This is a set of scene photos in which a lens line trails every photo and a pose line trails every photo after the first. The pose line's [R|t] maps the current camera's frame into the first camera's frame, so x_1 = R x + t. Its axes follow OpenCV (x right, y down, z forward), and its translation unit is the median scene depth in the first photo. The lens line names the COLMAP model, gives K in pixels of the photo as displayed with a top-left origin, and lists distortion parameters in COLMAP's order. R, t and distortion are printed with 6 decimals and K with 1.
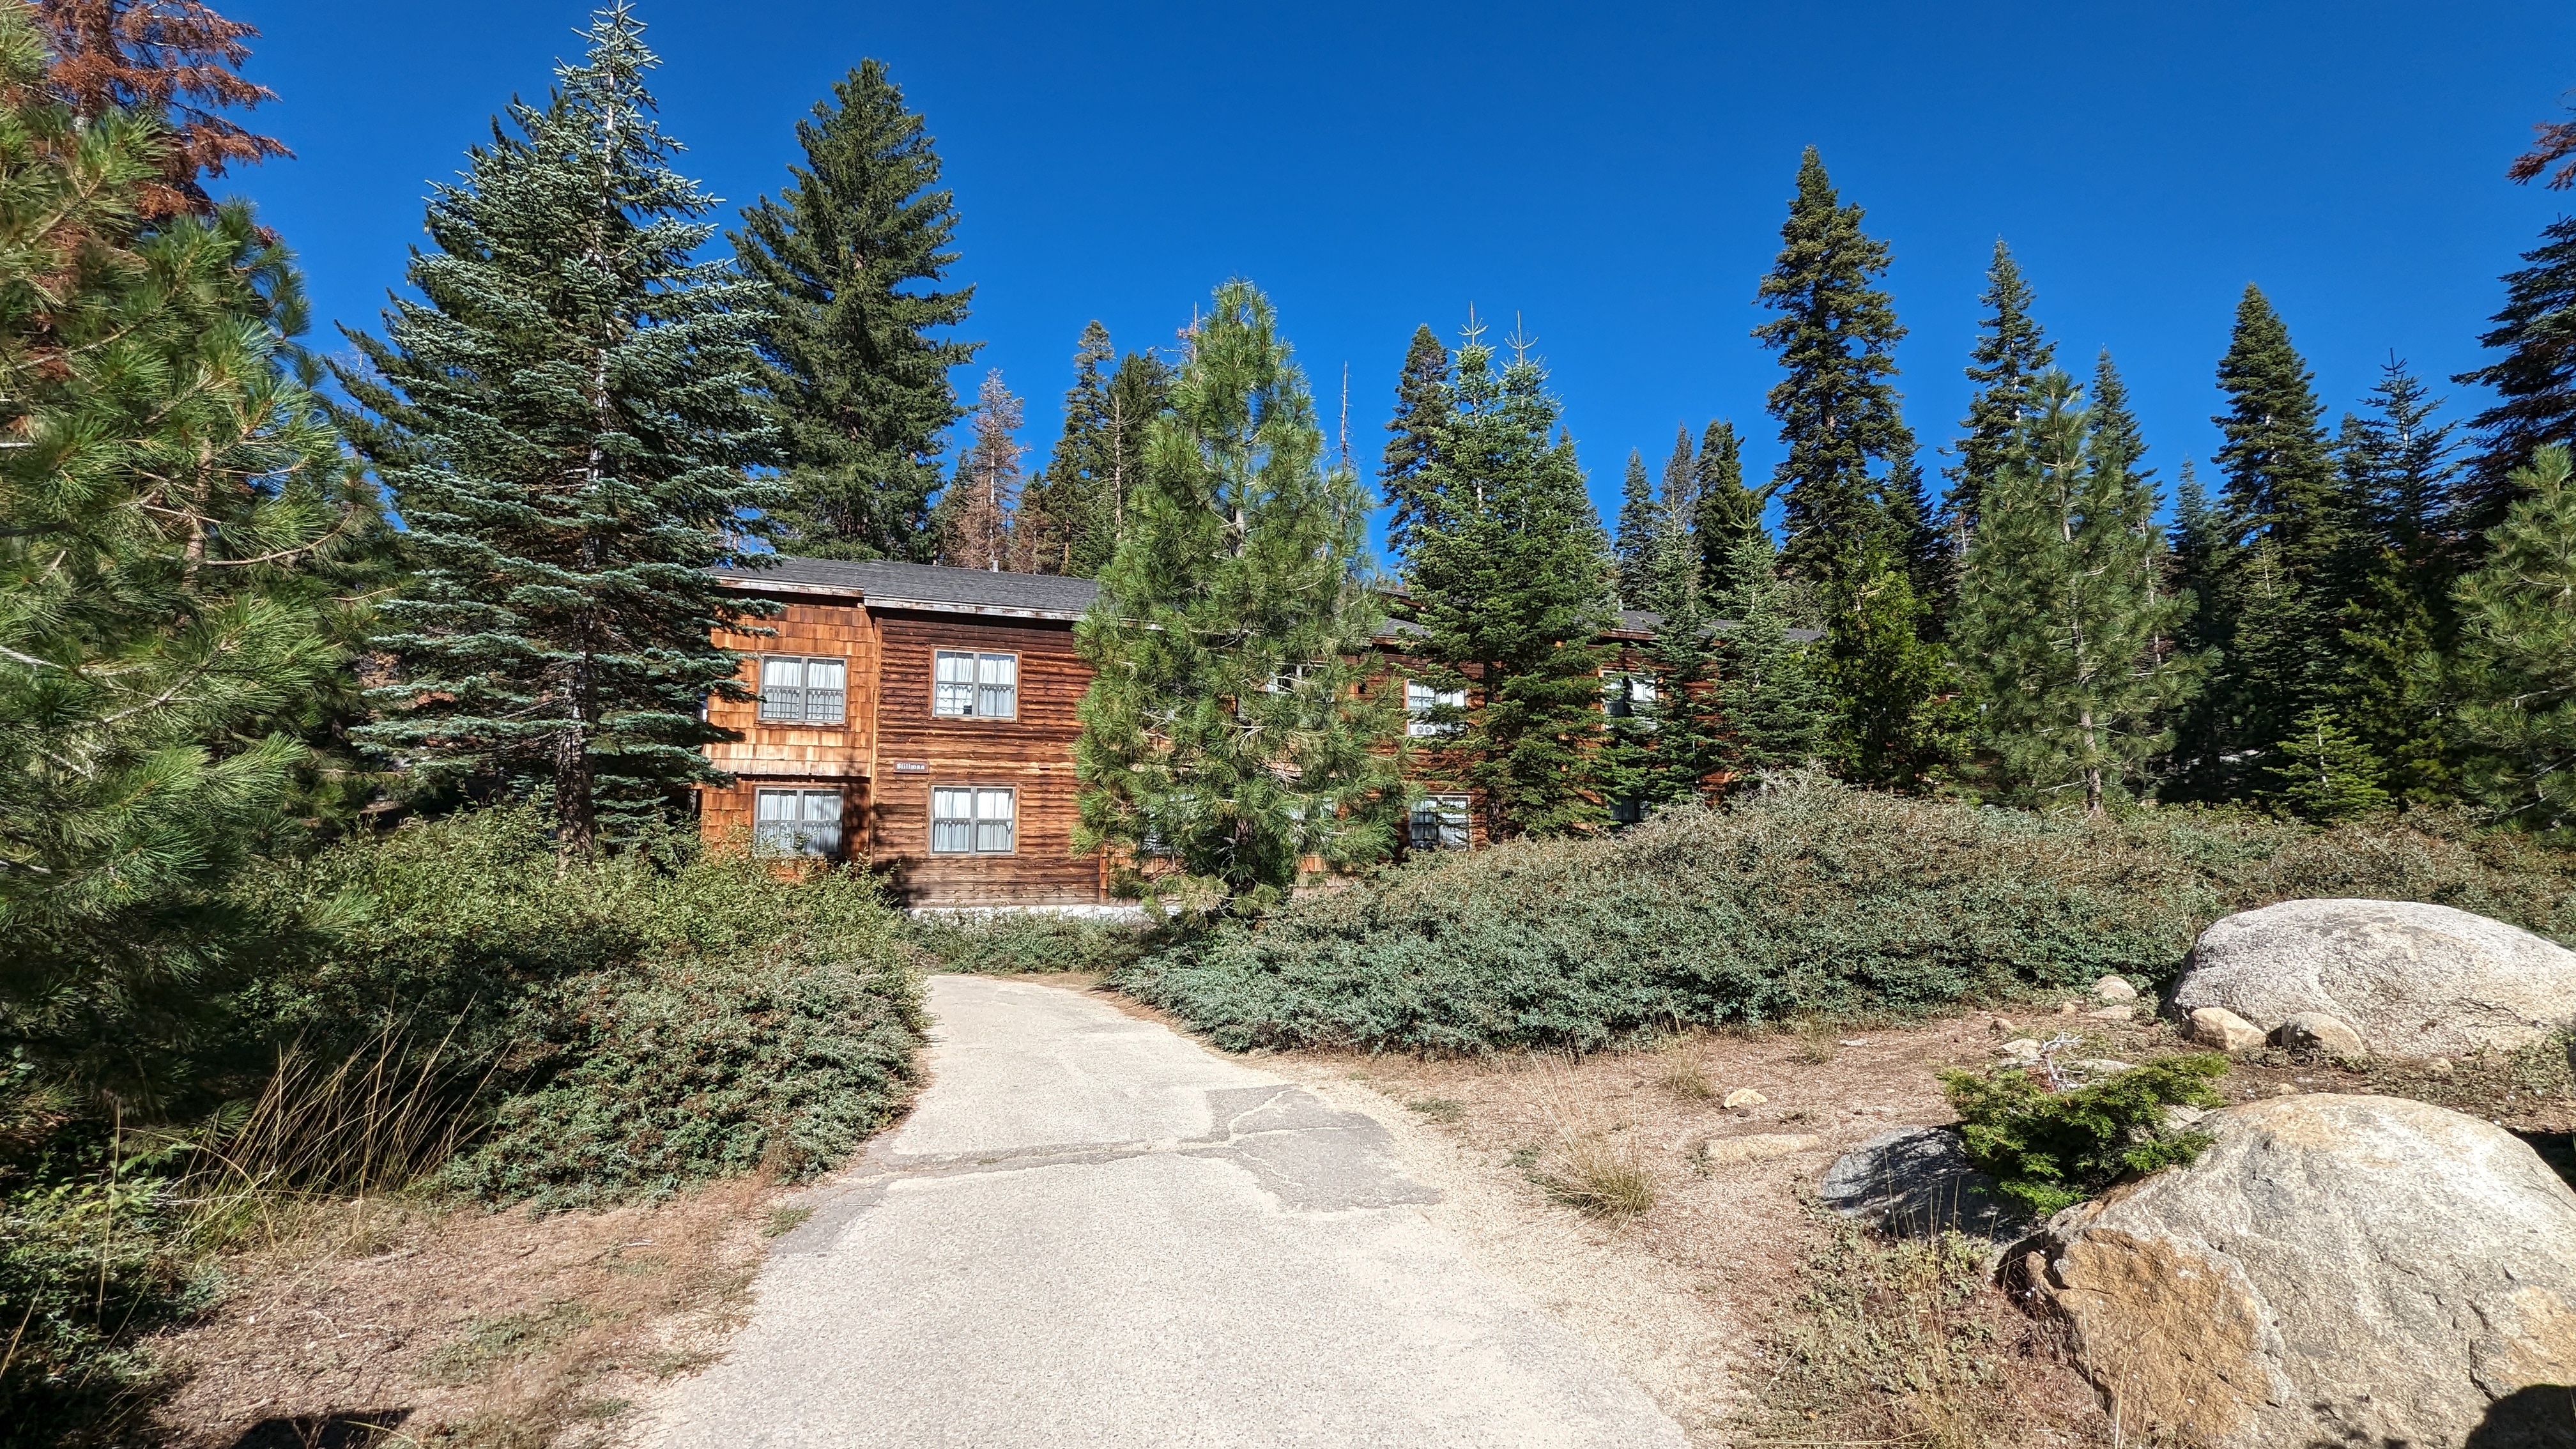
lens RADIAL K [[1063.3, 0, 1272.9], [0, 1063.3, 745.2], [0, 0, 1]] dist [0.002639, 0.000715]
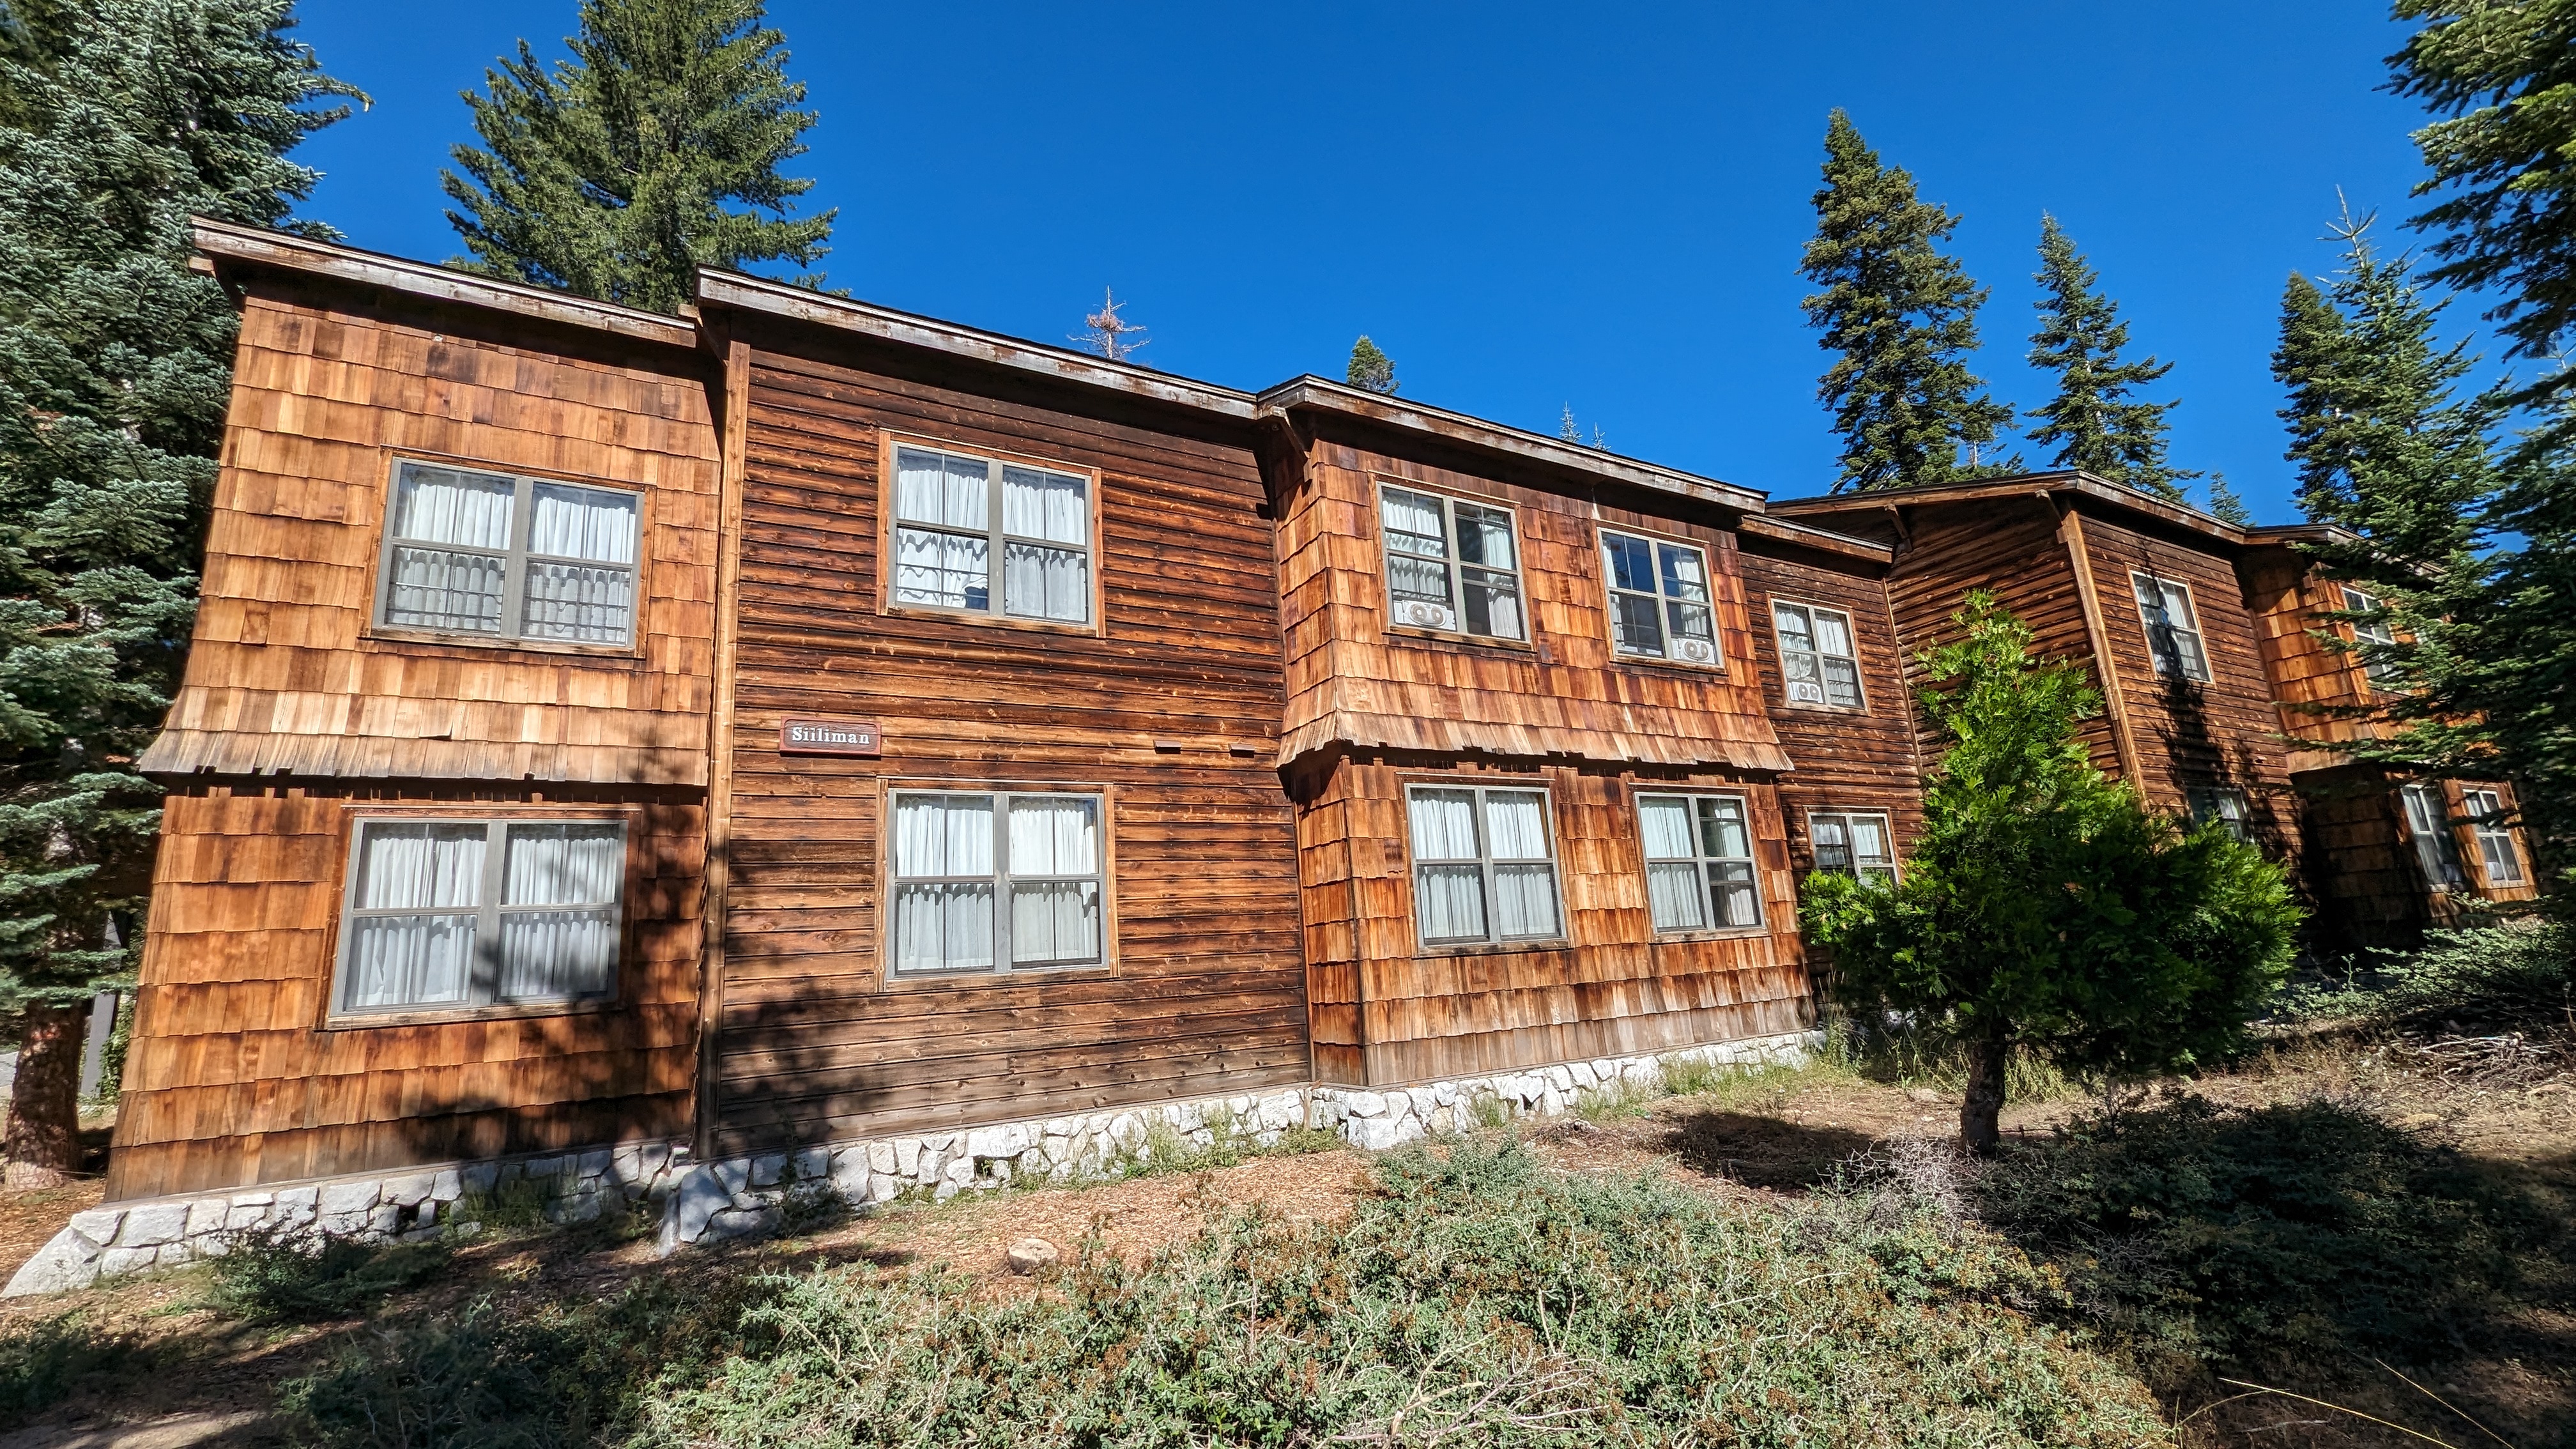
lens RADIAL K [[1063.3, 0, 1272.9], [0, 1063.3, 745.2], [0, 0, 1]] dist [0.002639, 0.000715]
pose [[0.987637, -0.025541, 0.154662, -0.240096], [0.041172, 0.994263, -0.098719, 0.062709], [-0.151253, 0.103867, 0.983023, 0.602860]]
